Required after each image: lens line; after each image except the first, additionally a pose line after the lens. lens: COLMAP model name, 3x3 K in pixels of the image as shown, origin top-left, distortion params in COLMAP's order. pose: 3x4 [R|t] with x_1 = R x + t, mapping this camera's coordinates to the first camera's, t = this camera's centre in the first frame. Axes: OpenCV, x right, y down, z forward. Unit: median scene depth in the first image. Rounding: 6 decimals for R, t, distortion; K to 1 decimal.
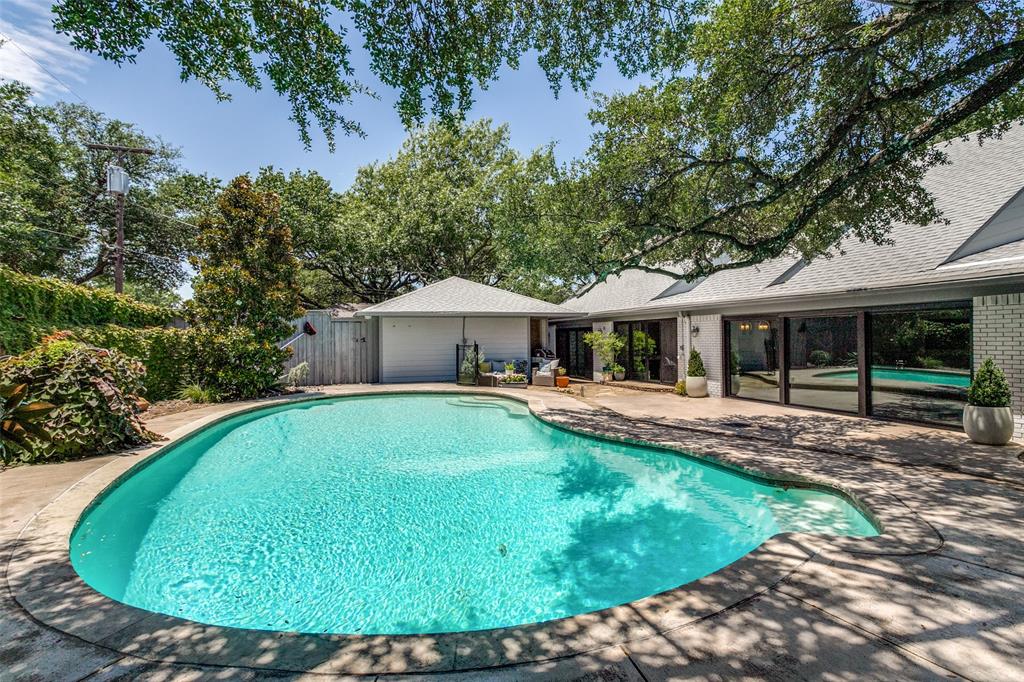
lens RADIAL K [[495.2, 0, 517.6], [0, 495.2, 339.3], [0, 0, 1]] dist [-0.013565, -0.000714]
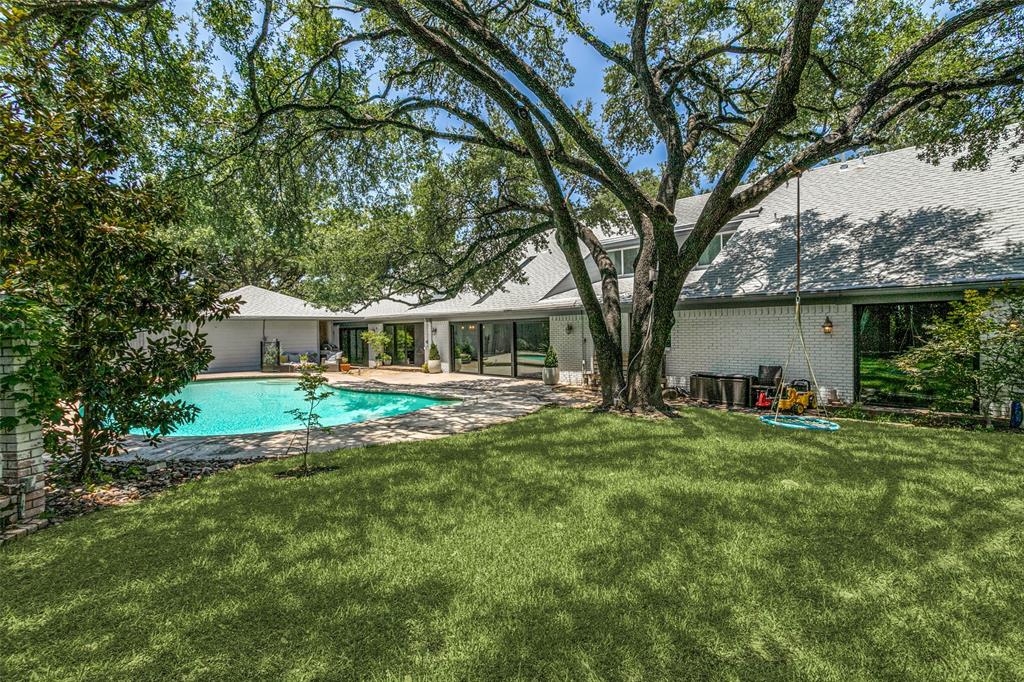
lens RADIAL K [[495.2, 0, 507.3], [0, 495.2, 340.5], [0, 0, 1]] dist [-0.013565, -0.000714]
pose [[0.916525, -0.011128, 0.399822, -0.047337], [0.004917, 0.999851, 0.016556, -0.010957], [-0.399947, -0.013208, 0.916443, -0.460834]]
